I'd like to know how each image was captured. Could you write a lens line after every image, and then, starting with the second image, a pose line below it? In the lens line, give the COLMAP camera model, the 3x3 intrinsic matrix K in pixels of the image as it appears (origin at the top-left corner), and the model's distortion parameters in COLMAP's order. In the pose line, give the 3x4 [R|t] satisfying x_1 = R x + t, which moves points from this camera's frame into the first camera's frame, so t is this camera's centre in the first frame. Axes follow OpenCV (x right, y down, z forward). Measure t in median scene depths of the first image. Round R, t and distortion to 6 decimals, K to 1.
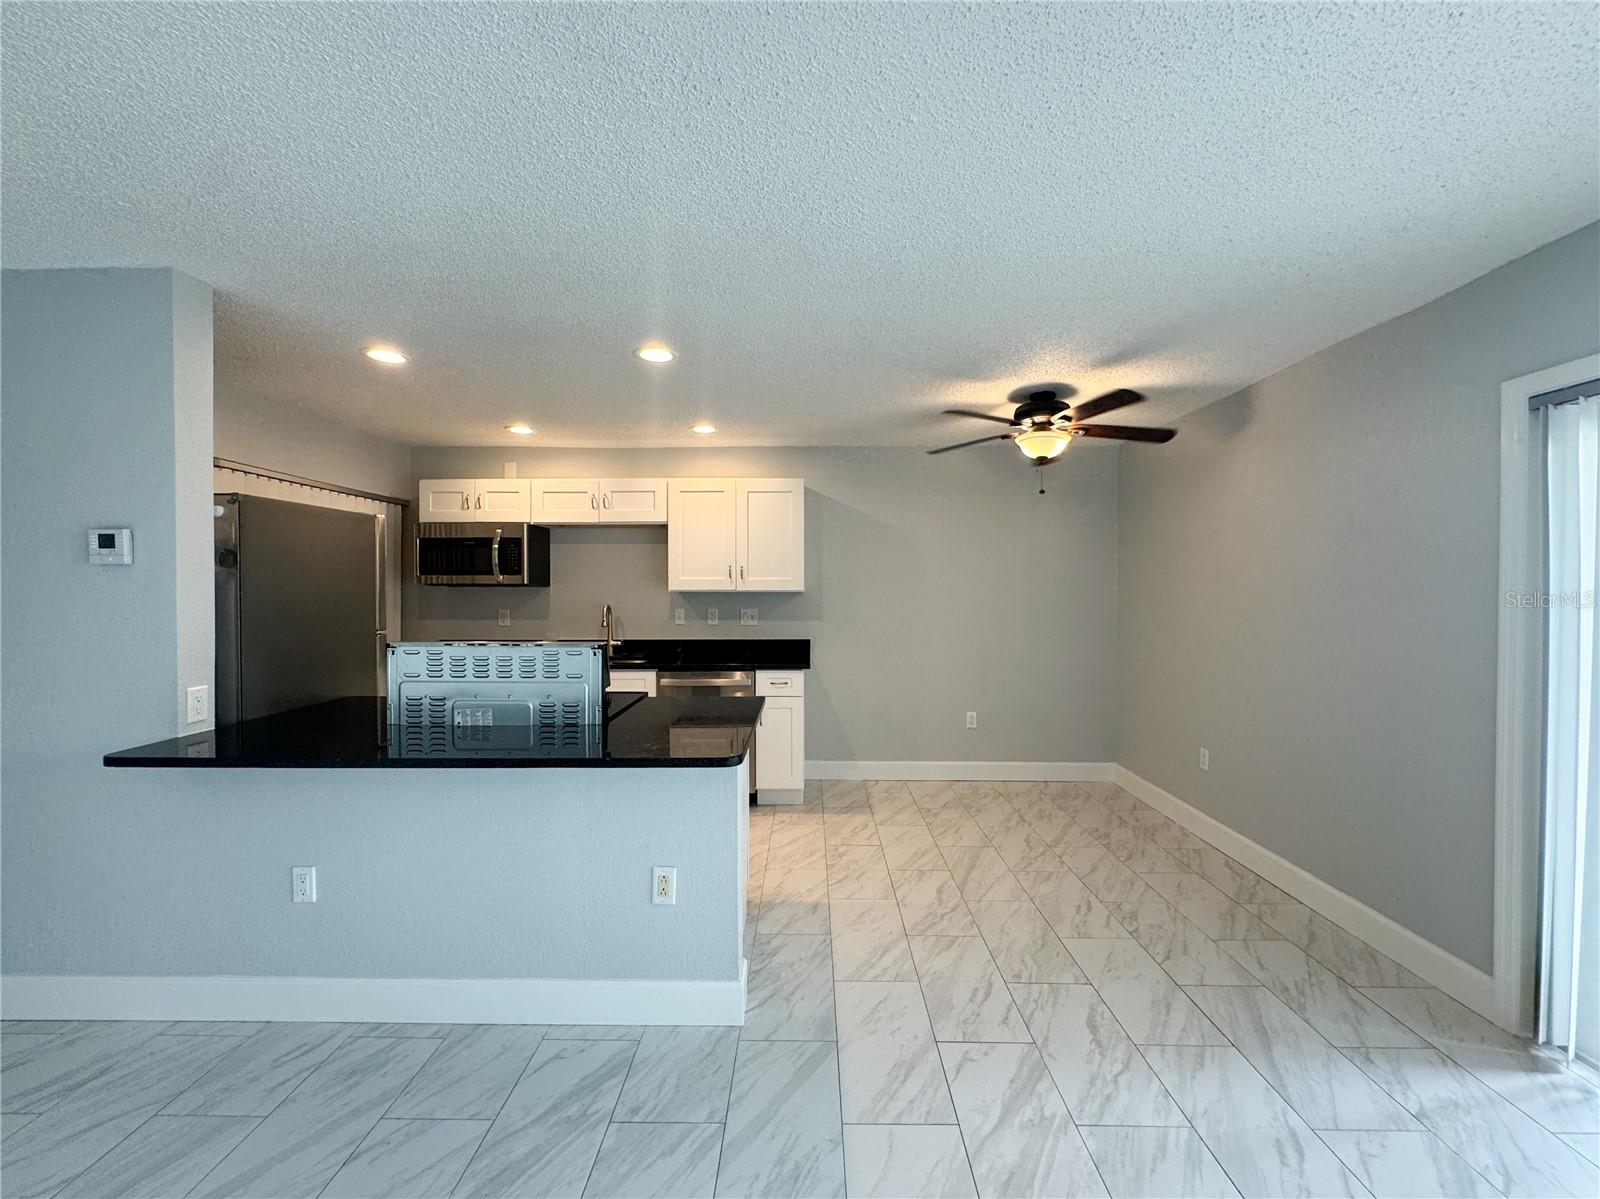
lens RADIAL K [[646.9, 0, 800.3], [0, 646.9, 596.2], [0, 0, 1]] dist [-0.002539, 0.000751]
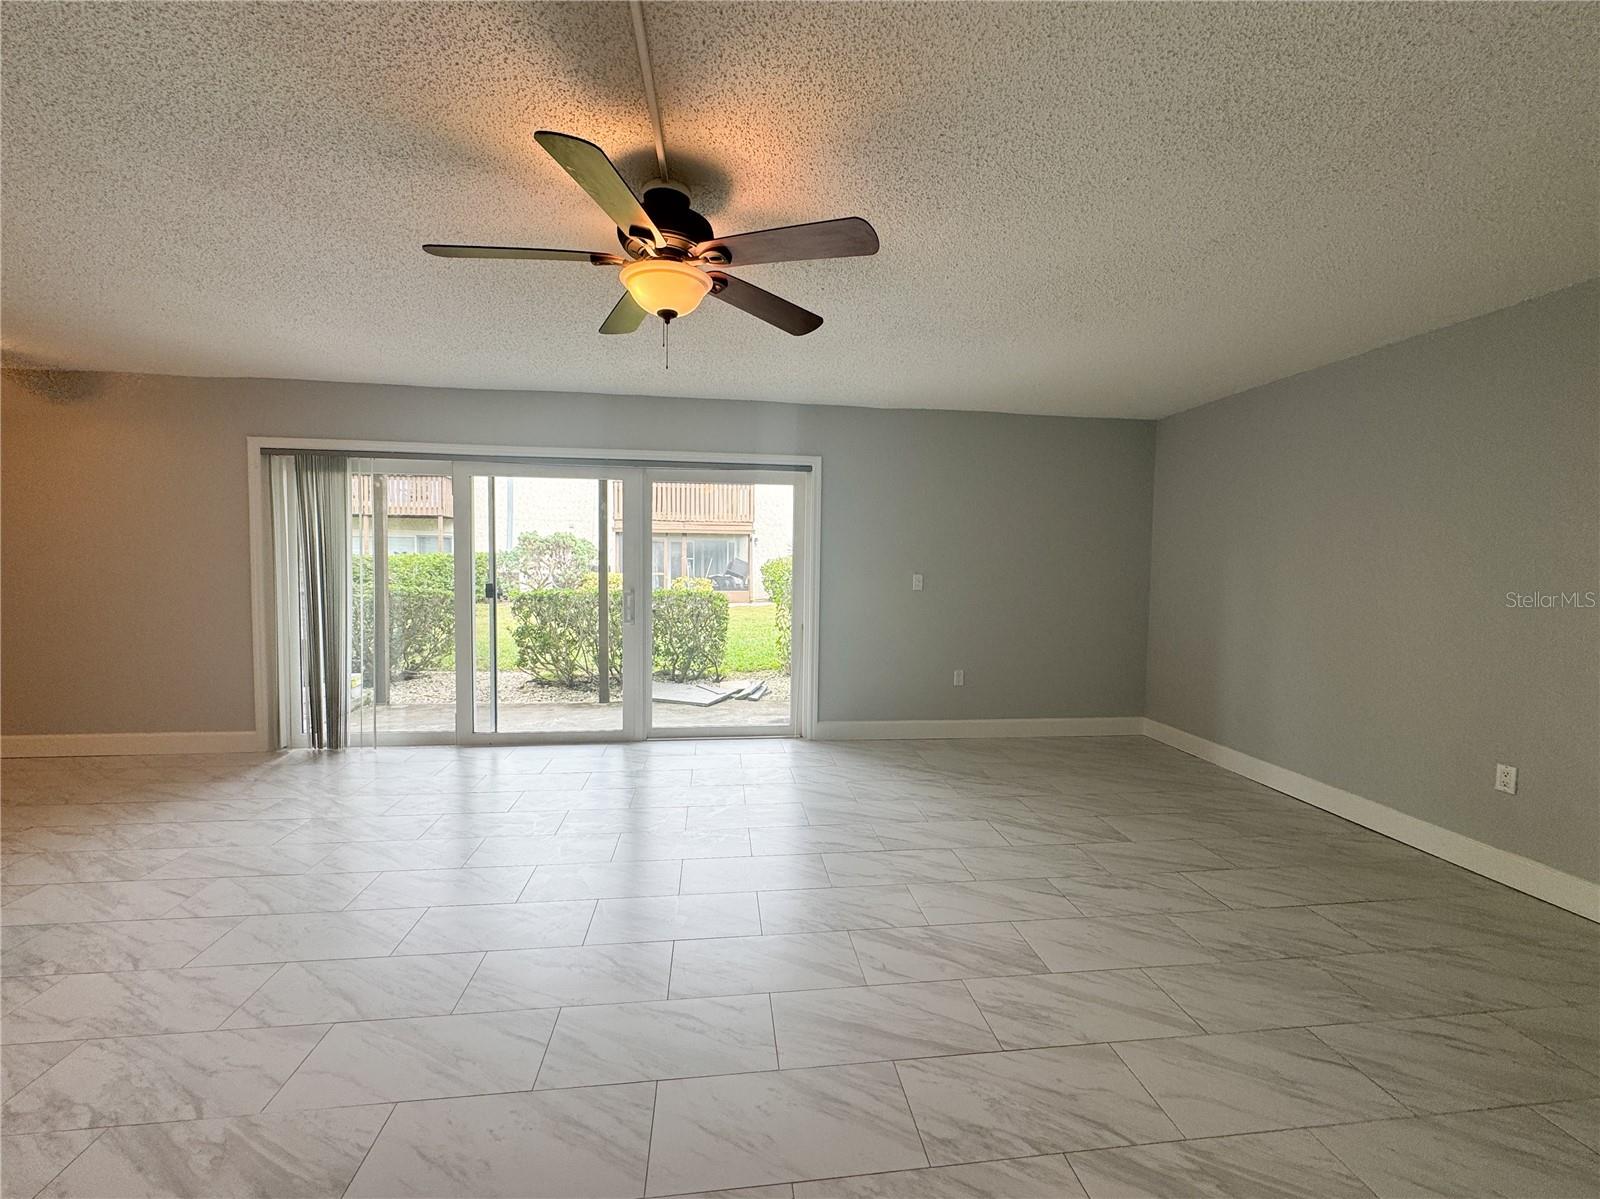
lens RADIAL K [[646.3, 0, 800.2], [0, 646.3, 596.1], [0, 0, 1]] dist [-0.001855, 0.000720]
pose [[-0.141844, -0.052096, 0.988517, -0.622754], [-0.002365, 0.998629, 0.052290, 0.029809], [-0.989886, 0.005080, -0.141773, -0.222405]]
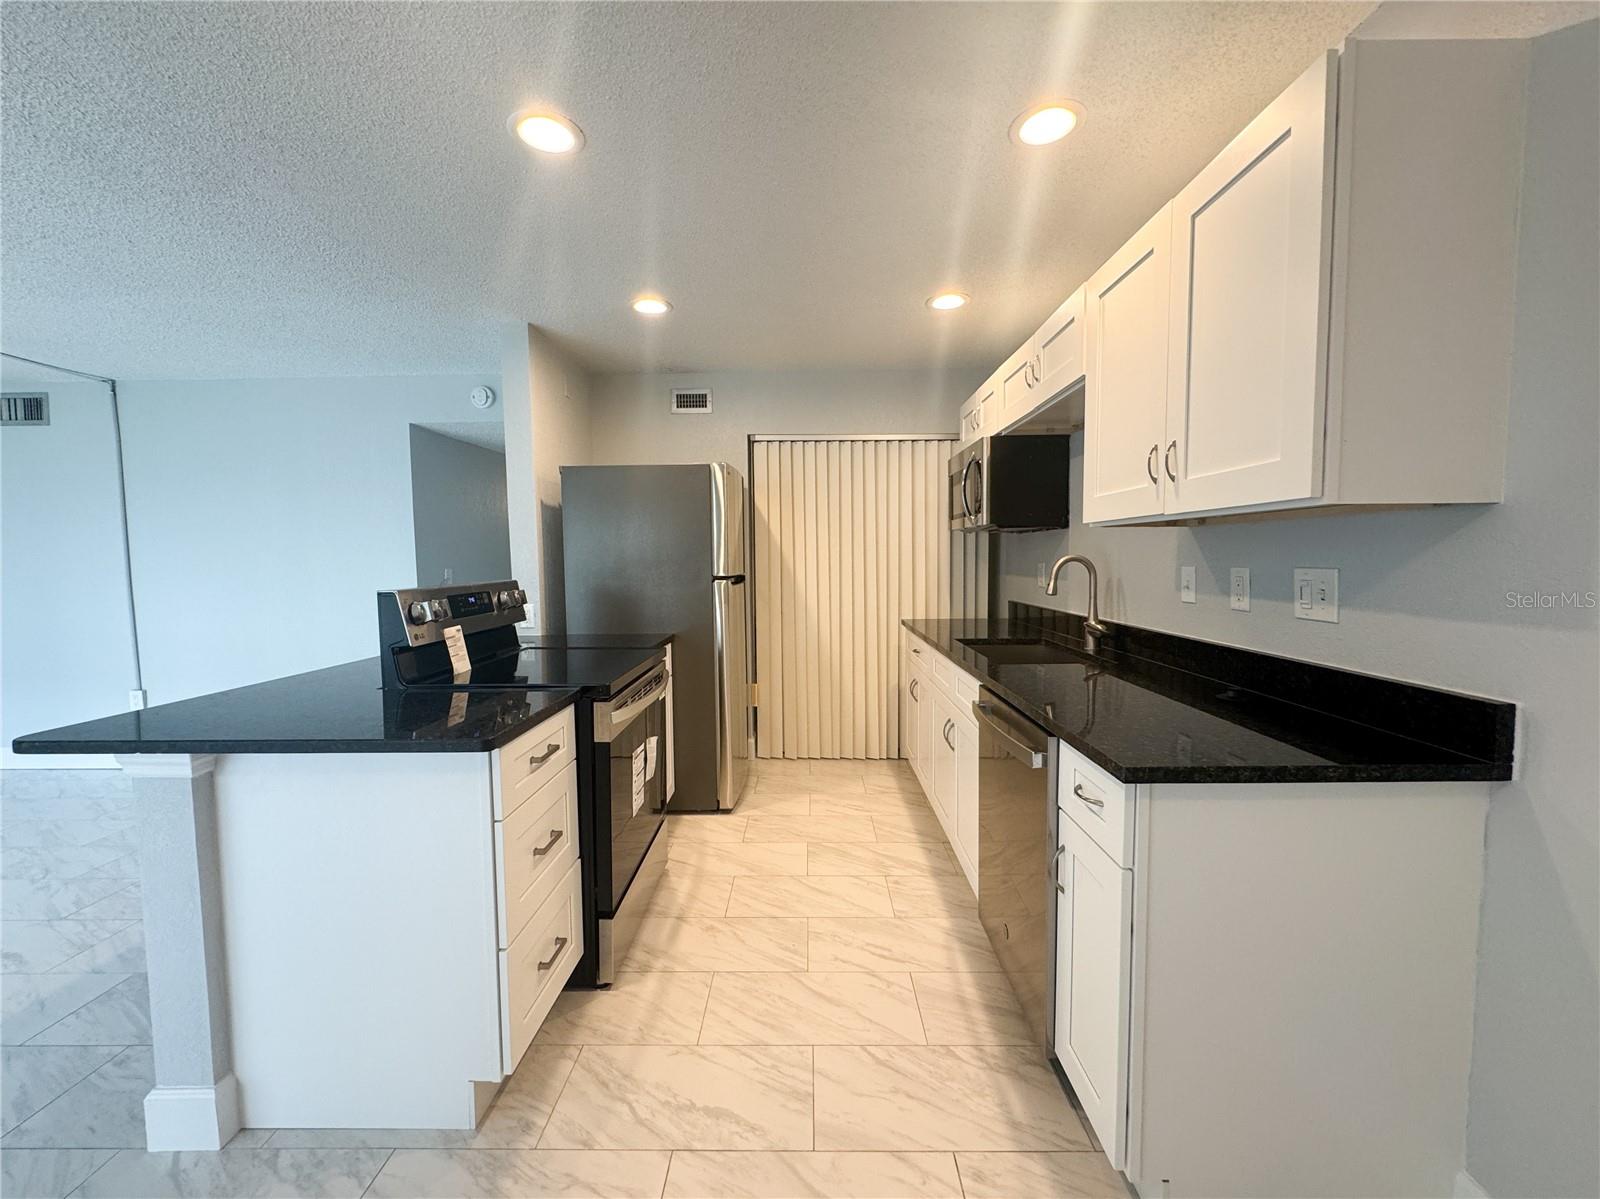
lens RADIAL K [[646.9, 0, 800.3], [0, 646.9, 596.2], [0, 0, 1]] dist [-0.002539, 0.000751]
pose [[0.000002, 0.061048, -0.998135, 0.296624], [-0.002860, 0.998131, 0.061047, 0.016691], [0.999996, 0.002855, 0.000177, 0.894254]]
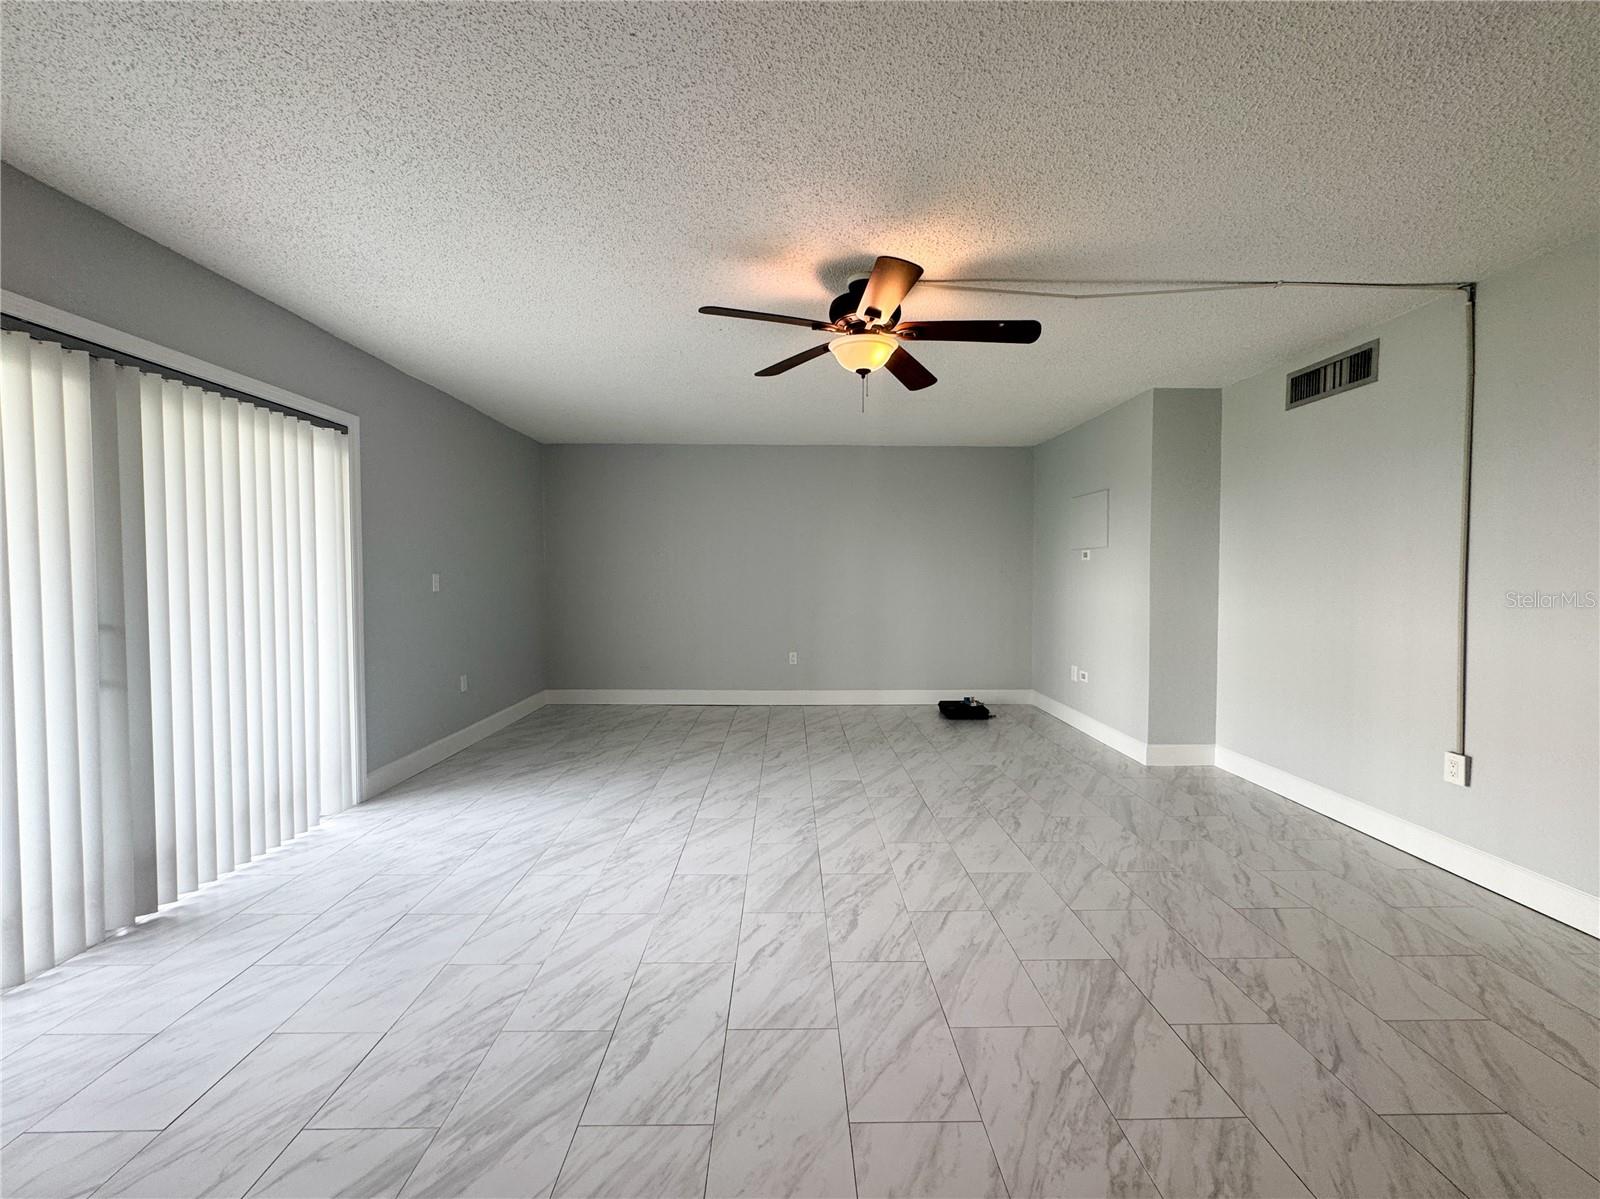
lens RADIAL K [[646.9, 0, 800.3], [0, 646.9, 596.2], [0, 0, 1]] dist [-0.002539, 0.000751]
pose [[-0.999468, -0.000383, -0.032612, -0.013895], [-0.001956, 0.998835, 0.048223, 0.036292], [0.032555, 0.048261, -0.998304, 0.478996]]
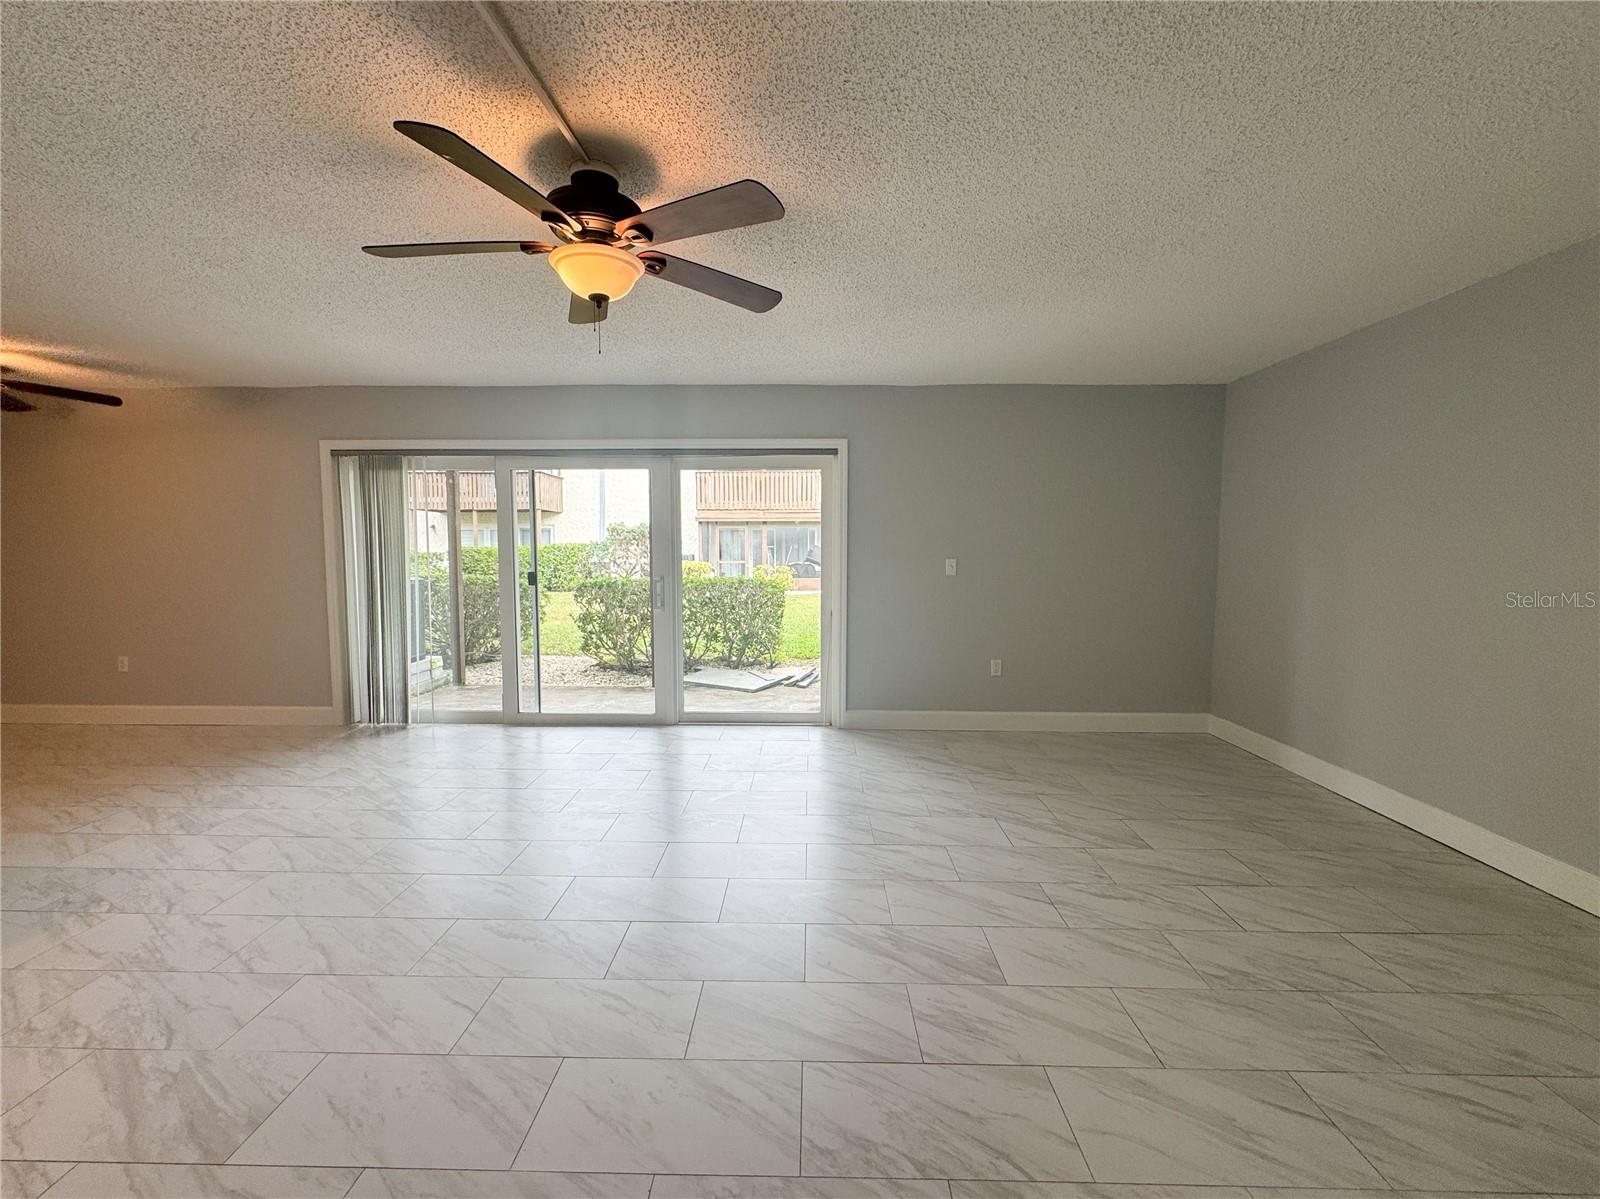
lens RADIAL K [[646.9, 0, 800.3], [0, 646.9, 596.2], [0, 0, 1]] dist [-0.002539, 0.000751]
pose [[0.003464, -0.071279, 0.997450, -0.615146], [0.010423, 0.997405, 0.071239, 0.033450], [-0.999940, 0.010150, 0.004198, -0.348427]]
